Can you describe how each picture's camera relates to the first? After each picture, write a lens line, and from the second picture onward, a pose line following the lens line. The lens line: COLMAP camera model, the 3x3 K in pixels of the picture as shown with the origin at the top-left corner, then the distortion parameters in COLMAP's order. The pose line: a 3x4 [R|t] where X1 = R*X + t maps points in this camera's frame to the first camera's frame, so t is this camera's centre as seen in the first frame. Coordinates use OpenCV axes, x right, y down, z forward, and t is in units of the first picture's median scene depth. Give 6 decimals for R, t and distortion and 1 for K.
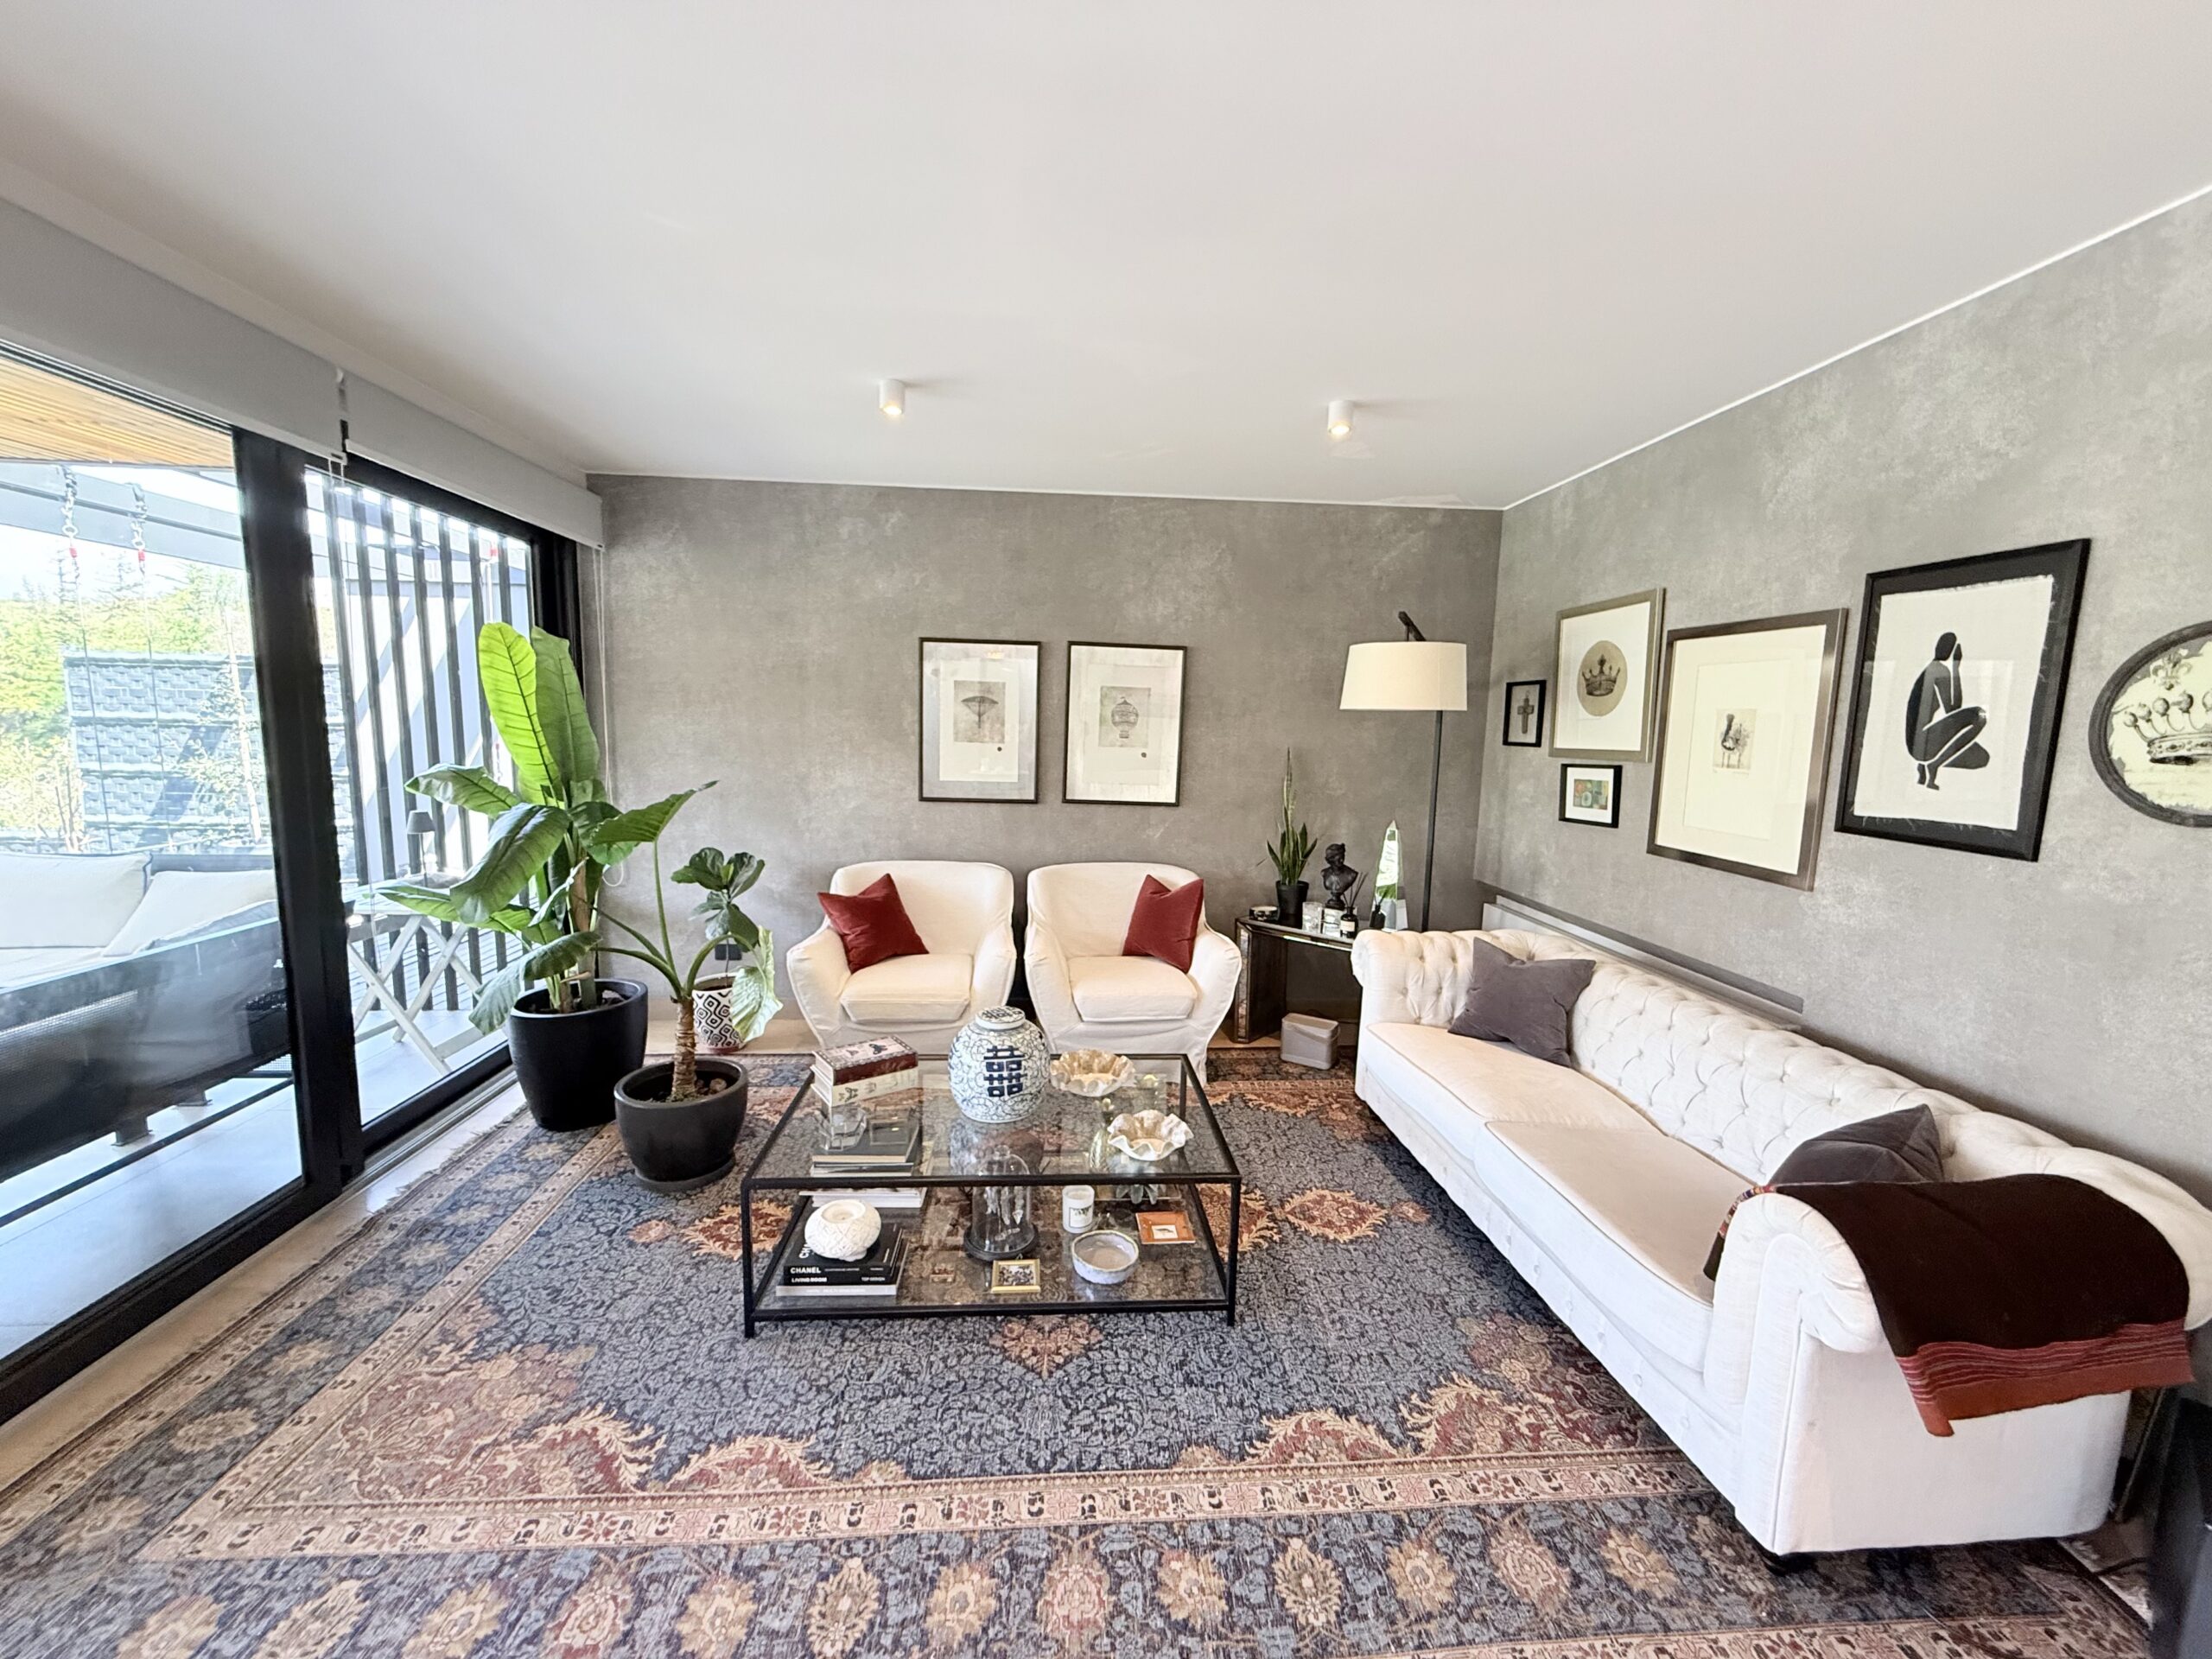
lens RADIAL K [[884.4, 0, 1100.7], [0, 884.4, 829.1], [0, 0, 1]] dist [0.000149, 0.000584]
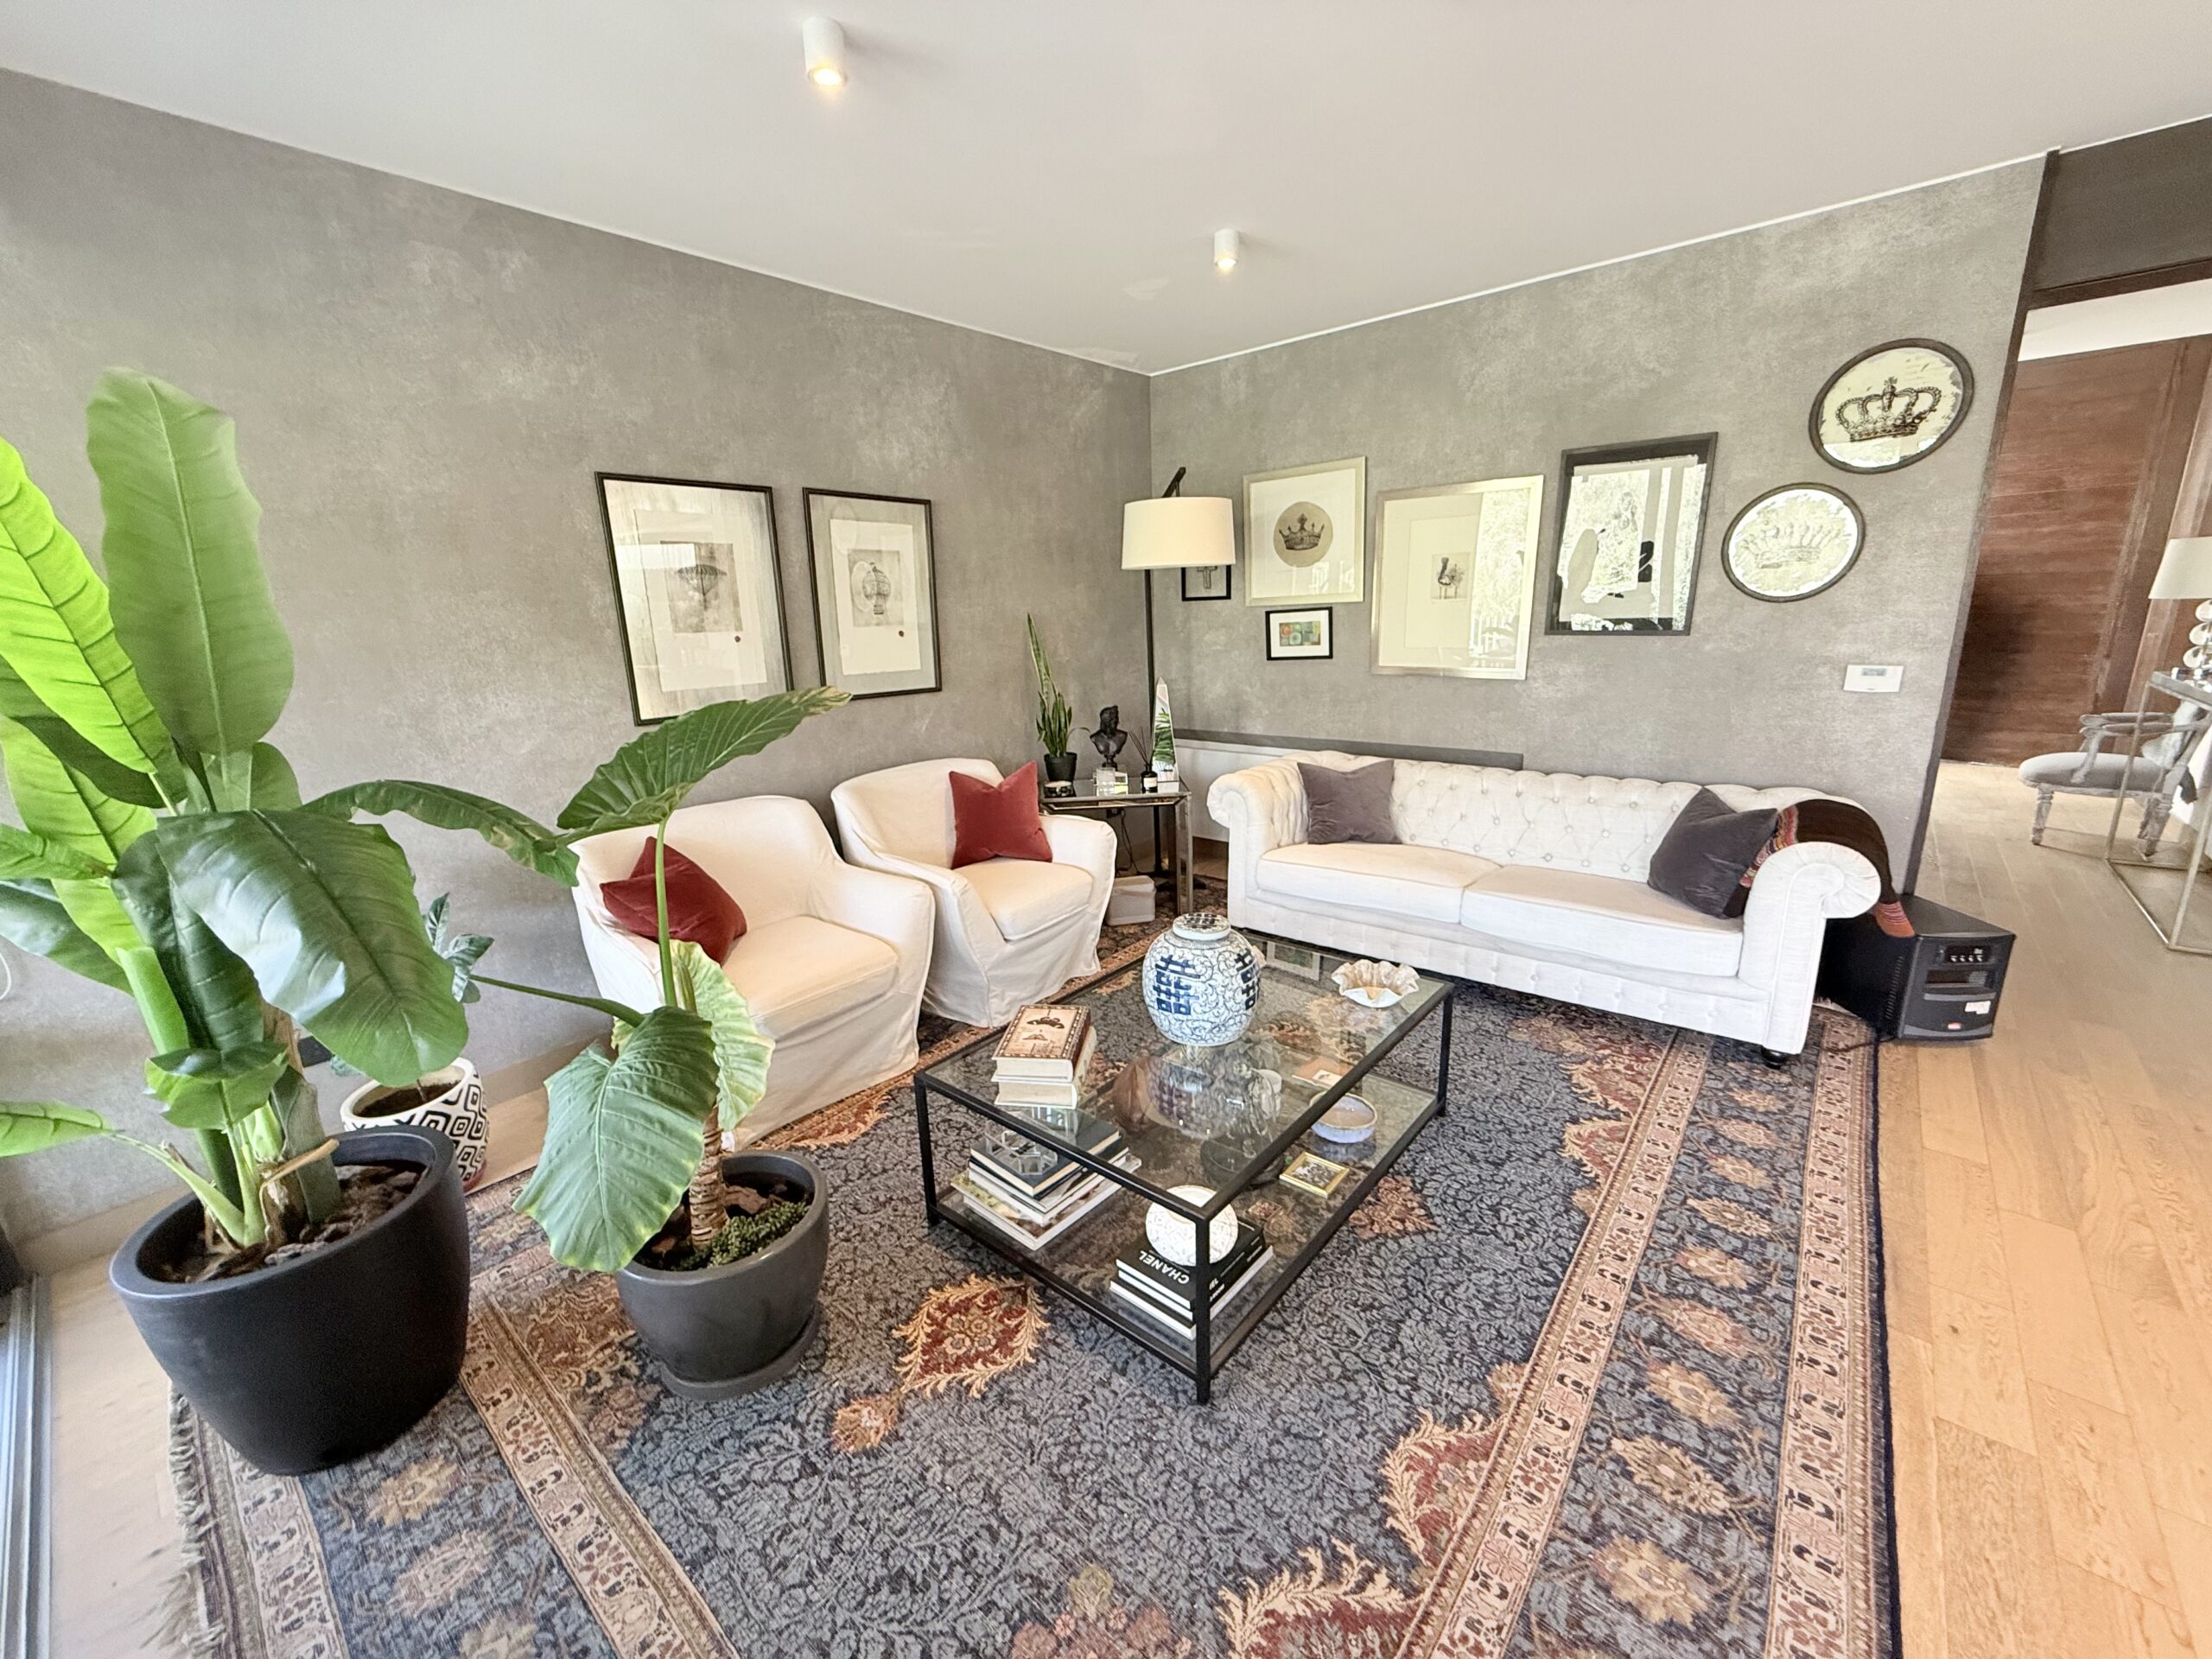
lens RADIAL K [[884.4, 0, 1099.4], [0, 884.4, 830.4], [0, 0, 1]] dist [0.000149, 0.000584]
pose [[0.700512, -0.222802, 0.677969, -0.571898], [0.138551, 0.974399, 0.177060, -0.033022], [-0.700062, -0.030099, 0.713448, 0.355126]]
